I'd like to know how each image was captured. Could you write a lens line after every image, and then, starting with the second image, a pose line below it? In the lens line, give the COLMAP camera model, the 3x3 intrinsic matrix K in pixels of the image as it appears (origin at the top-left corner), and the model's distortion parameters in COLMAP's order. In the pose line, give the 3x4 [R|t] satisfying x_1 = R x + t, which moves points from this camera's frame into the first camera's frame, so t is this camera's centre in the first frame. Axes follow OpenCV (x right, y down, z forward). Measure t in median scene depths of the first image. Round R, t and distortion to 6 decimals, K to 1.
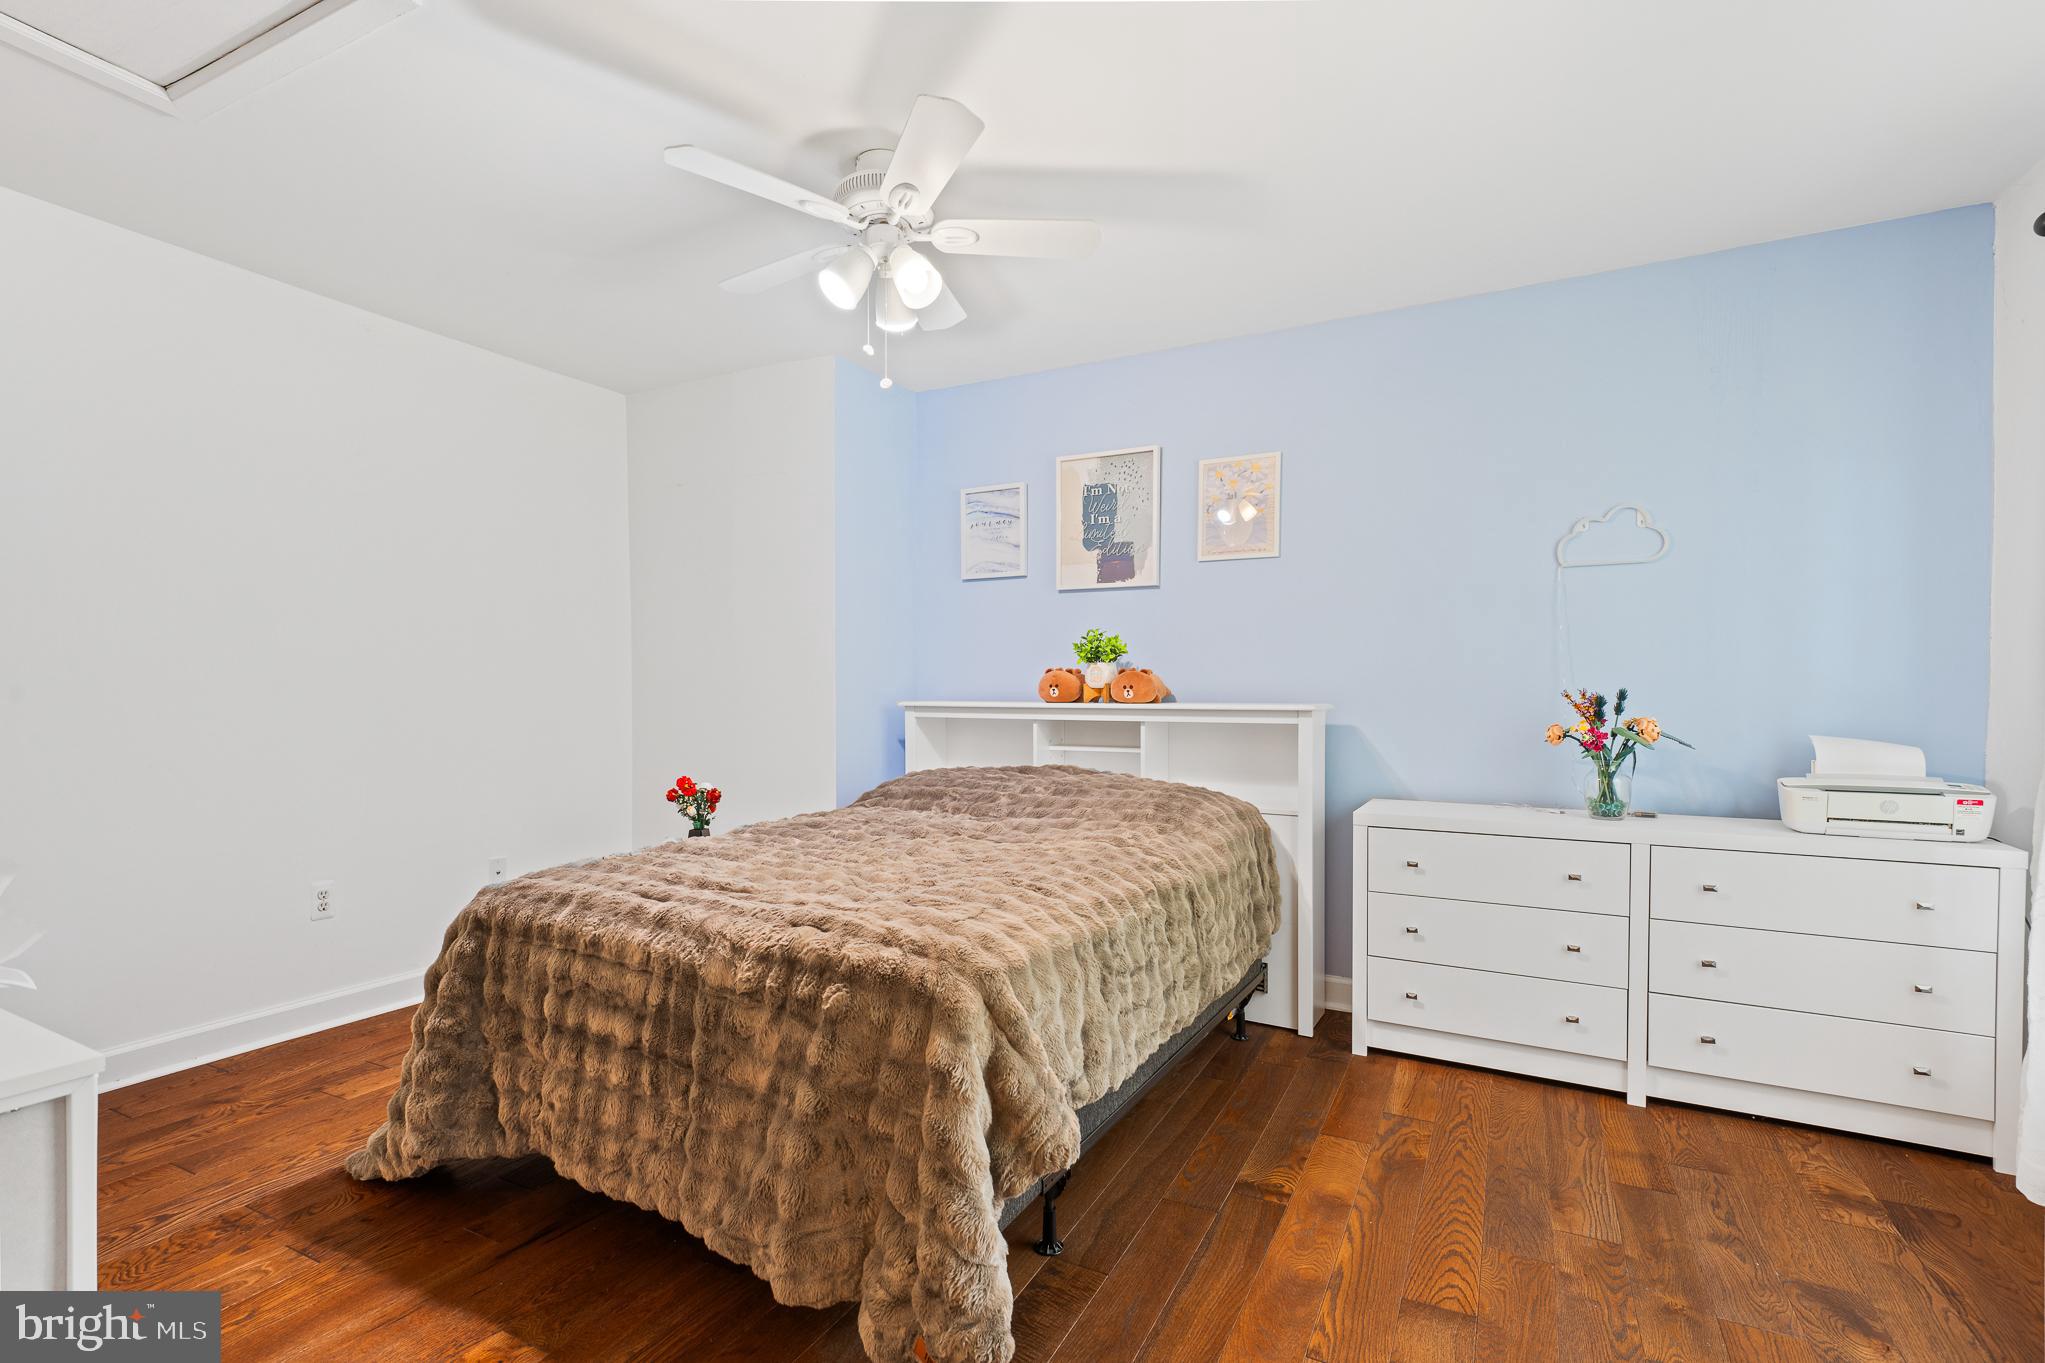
lens RADIAL K [[982.4, 0, 1014.1], [0, 982.4, 691.0], [0, 0, 1]] dist [0.013409, -0.011116]
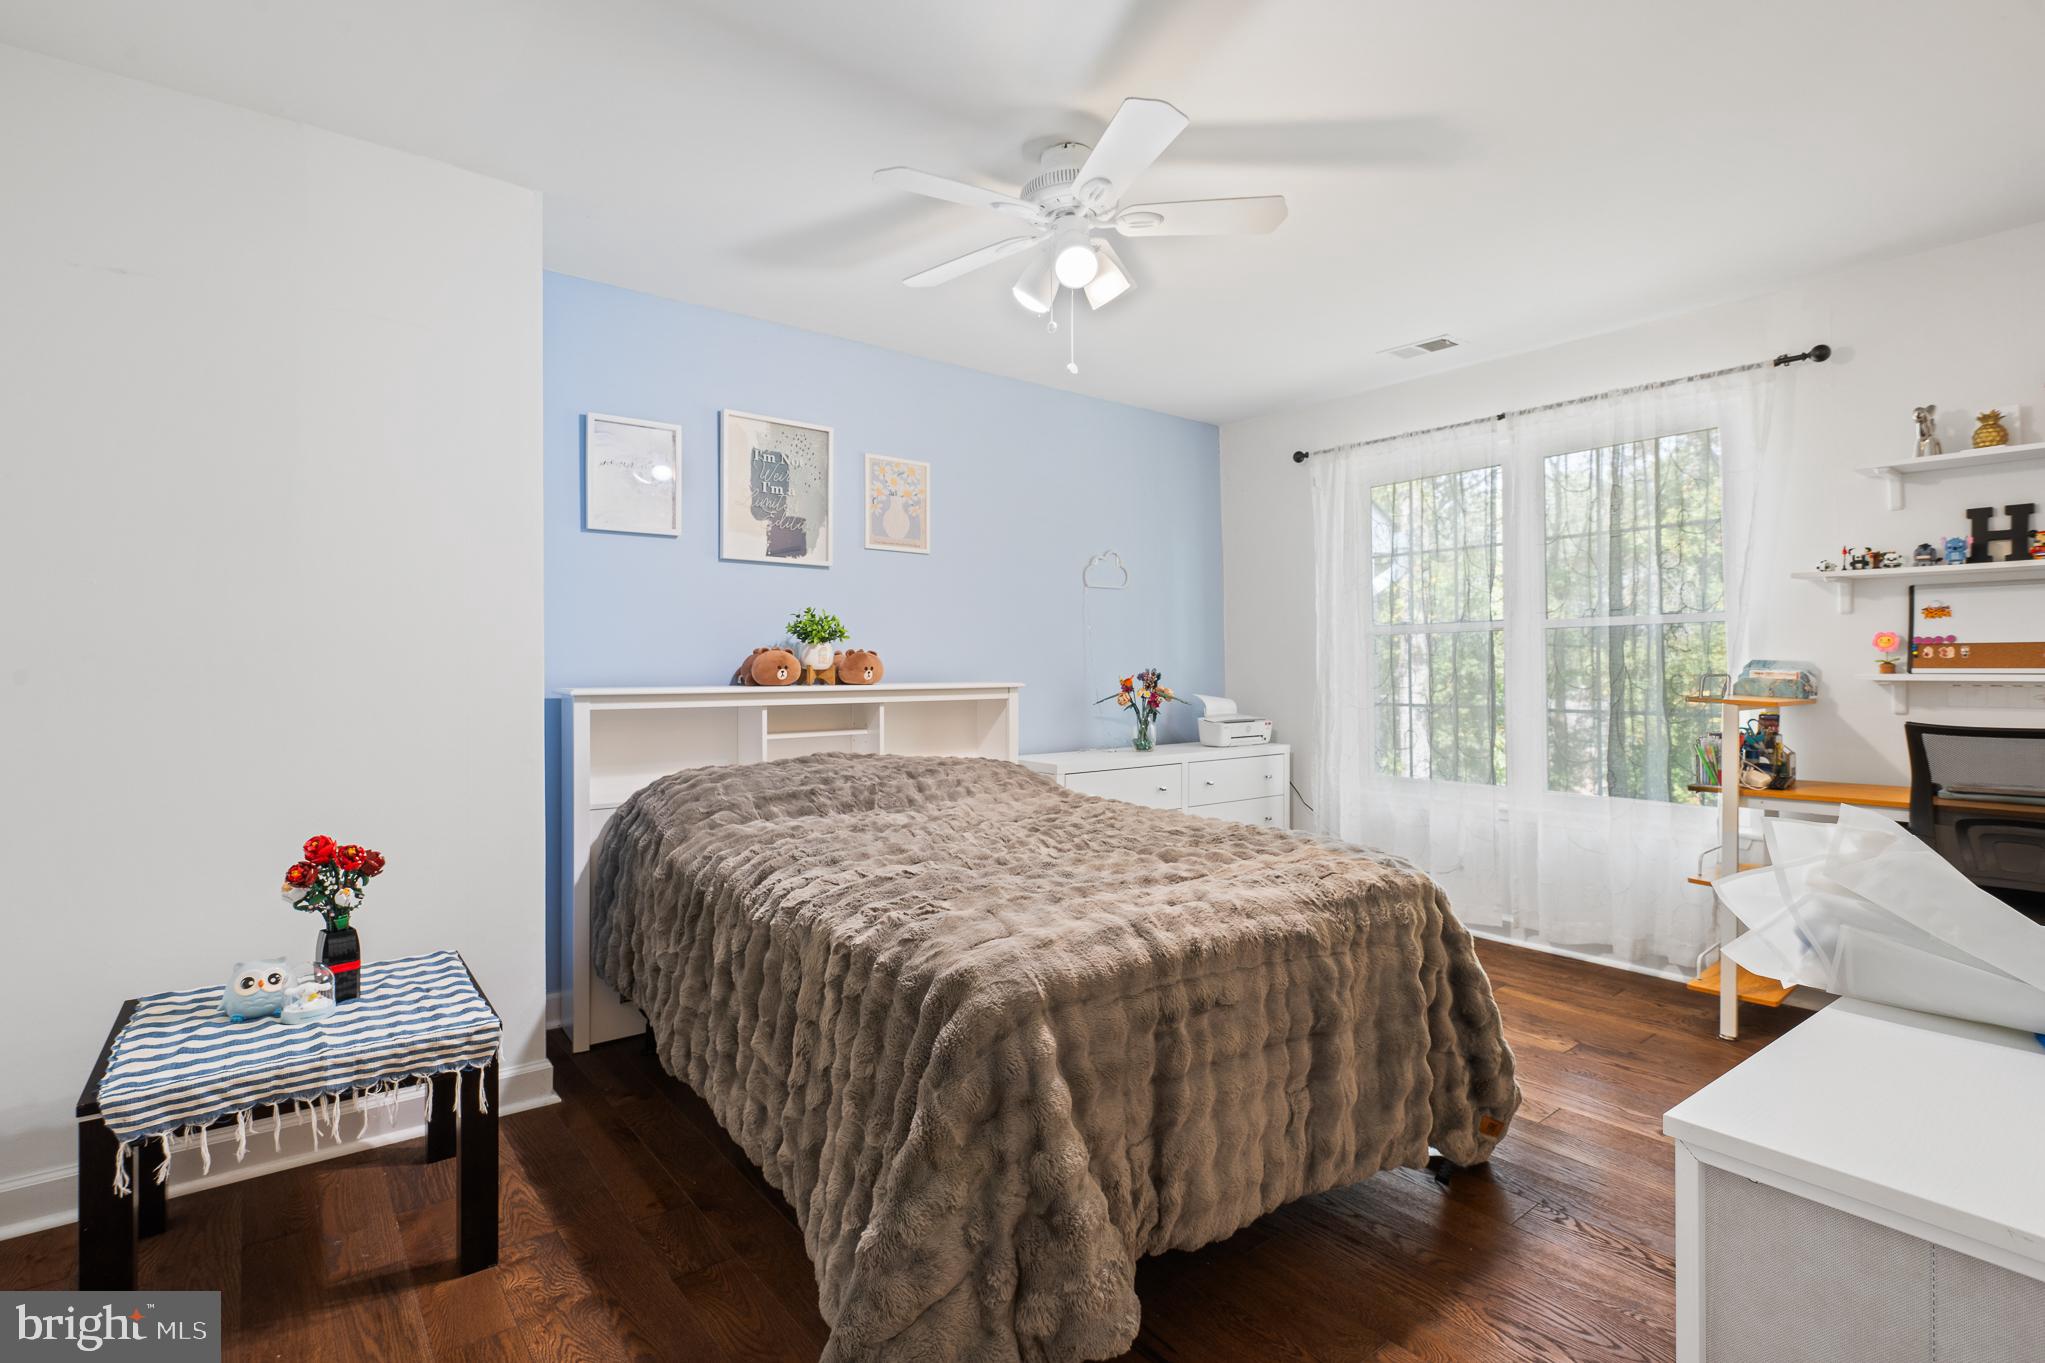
lens RADIAL K [[990.9, 0, 1024.9], [0, 990.9, 652.3], [0, 0, 1]] dist [-0.000920, -0.000246]
pose [[0.378374, 0.012978, 0.925562, -0.729947], [0.003861, 0.999871, -0.015599, -0.003929], [-0.925645, 0.009476, 0.378275, 0.446855]]
